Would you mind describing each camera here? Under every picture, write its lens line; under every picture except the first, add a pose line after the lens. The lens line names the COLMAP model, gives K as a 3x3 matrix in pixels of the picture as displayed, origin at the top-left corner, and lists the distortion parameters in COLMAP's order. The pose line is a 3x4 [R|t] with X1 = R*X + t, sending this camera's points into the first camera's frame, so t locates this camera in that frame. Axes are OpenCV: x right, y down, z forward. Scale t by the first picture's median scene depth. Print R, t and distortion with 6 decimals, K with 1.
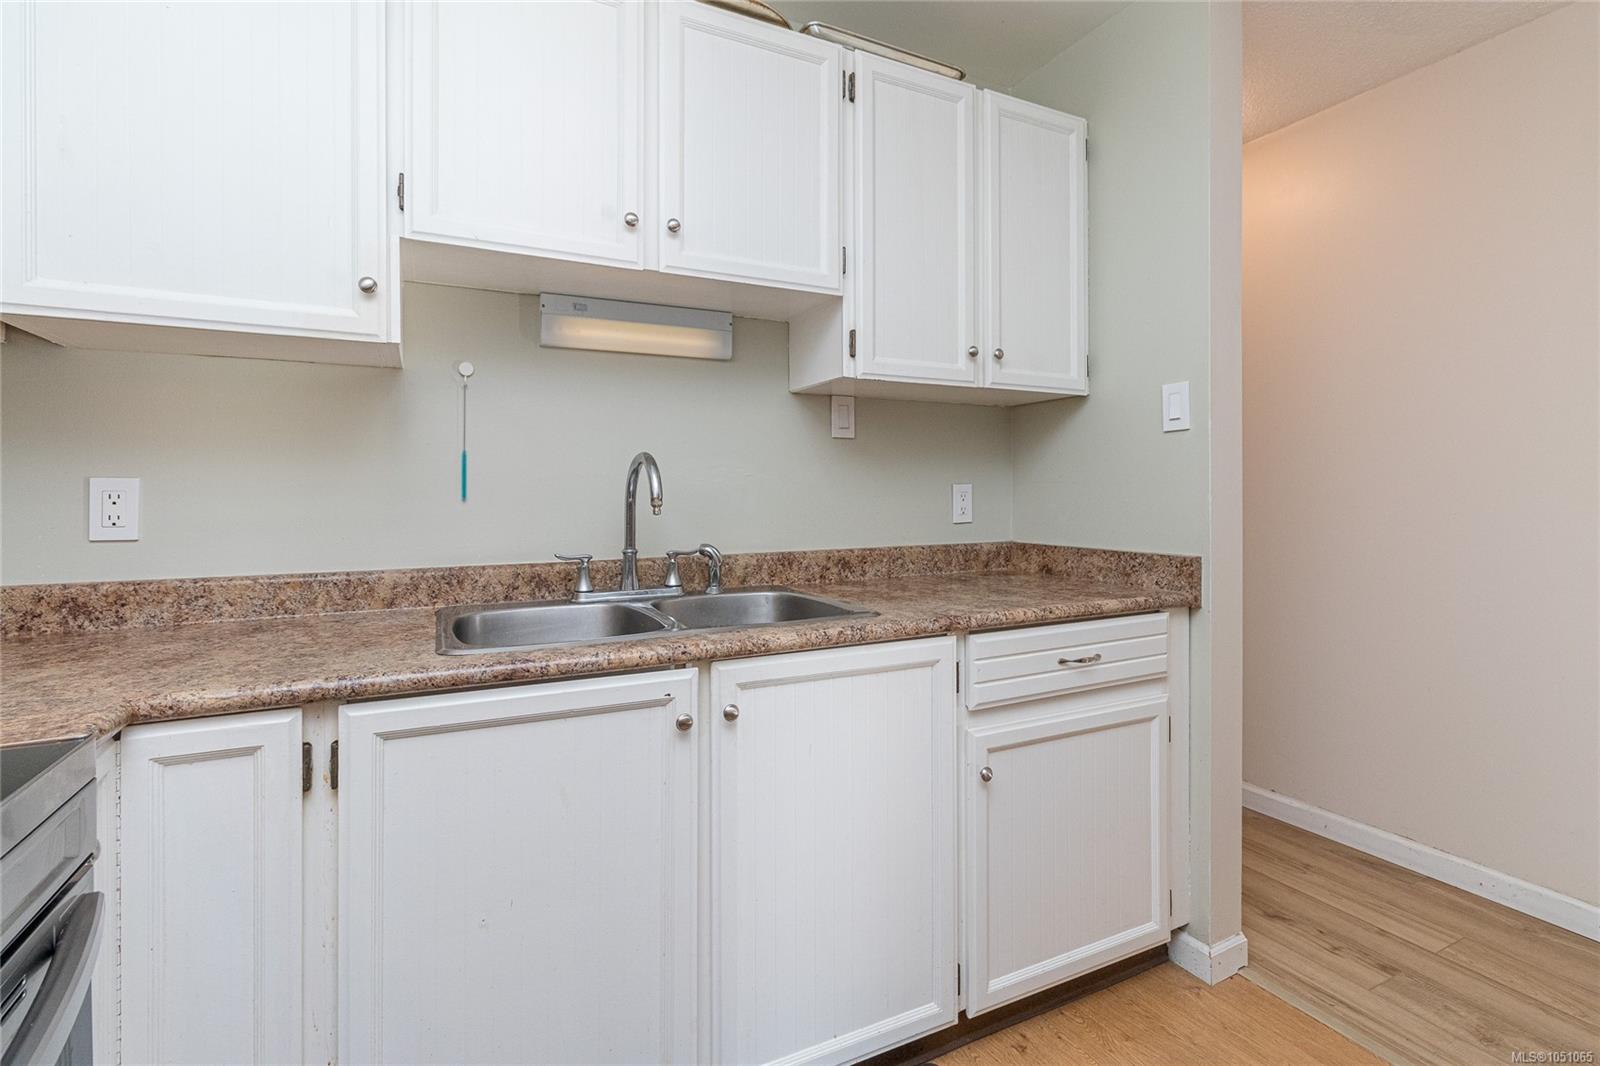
lens RADIAL K [[750.0, 0, 806.6], [0, 750.0, 490.4], [0, 0, 1]] dist [0.001806, -0.000142]
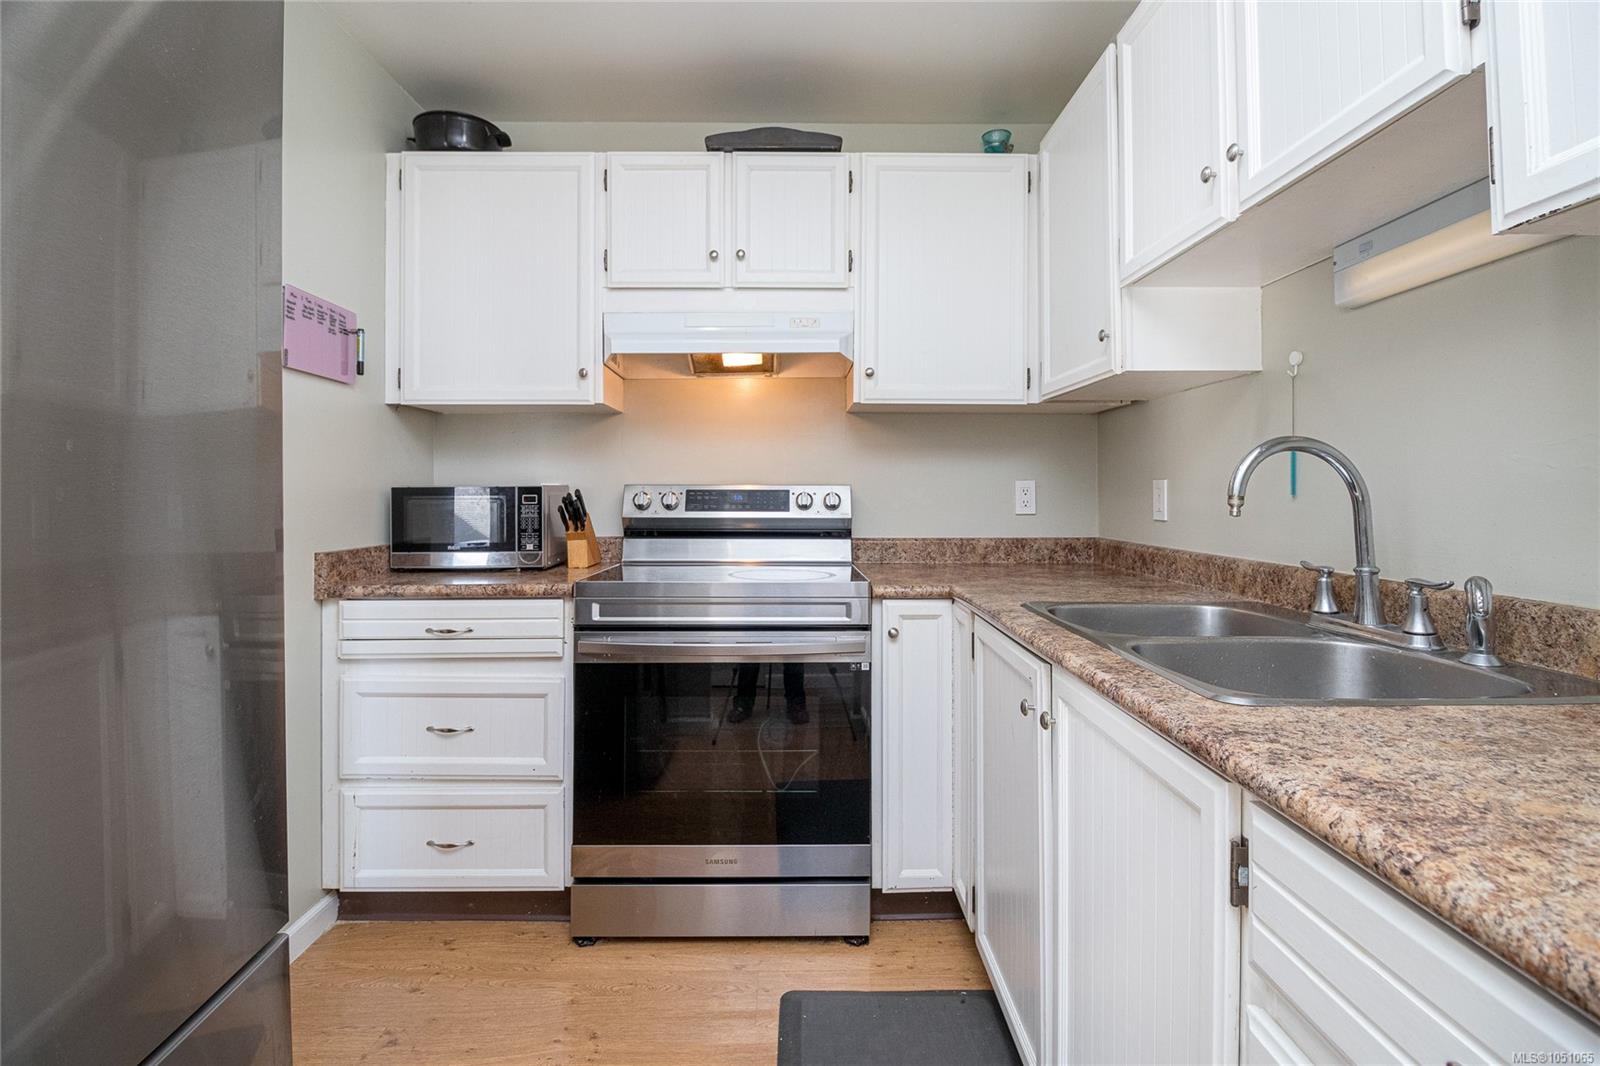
lens RADIAL K [[750.0, 0, 806.6], [0, 750.0, 490.4], [0, 0, 1]] dist [0.001806, -0.000142]
pose [[-0.438150, -0.000504, -0.898902, 0.728808], [0.003817, 0.999990, -0.002421, 0.004694], [0.898894, -0.004492, -0.438143, 0.939077]]
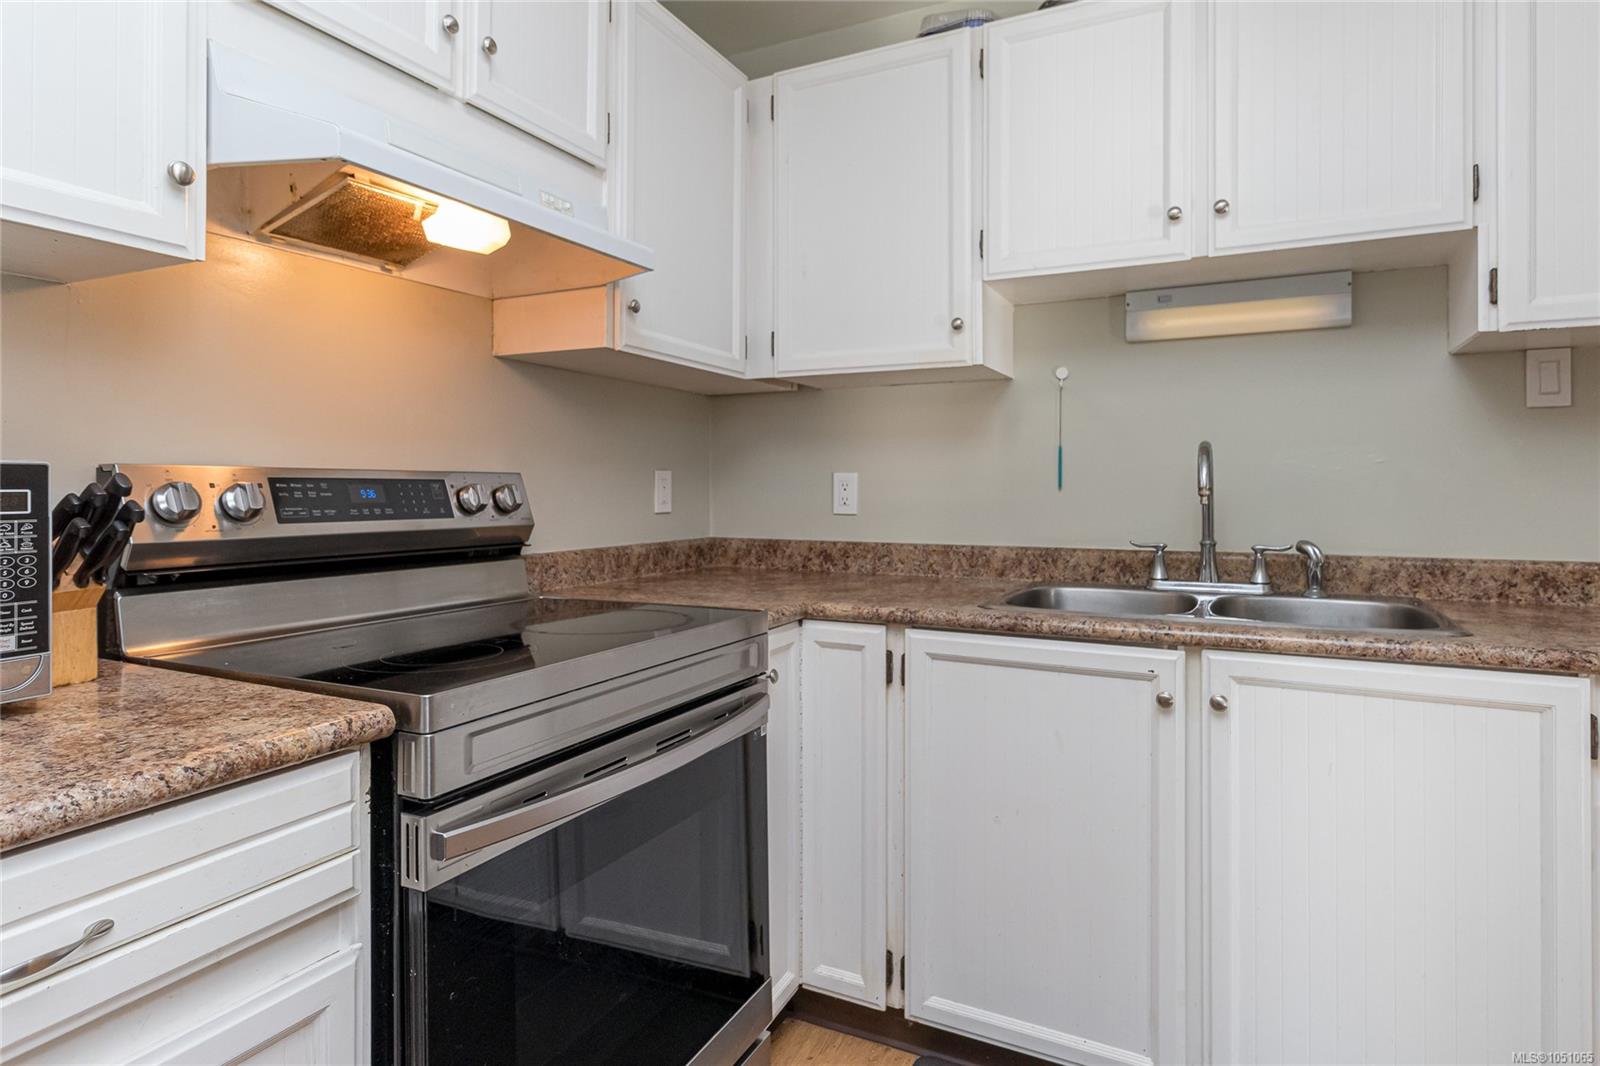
lens RADIAL K [[881.2, 0, 798.9], [0, 881.2, 486.3], [0, 0, 1]] dist [0.000755, -0.000603]
pose [[0.590263, 0.002085, -0.807208, 0.418849], [0.000537, 0.999995, 0.002976, 0.004765], [0.807211, -0.002191, 0.590259, -0.112555]]
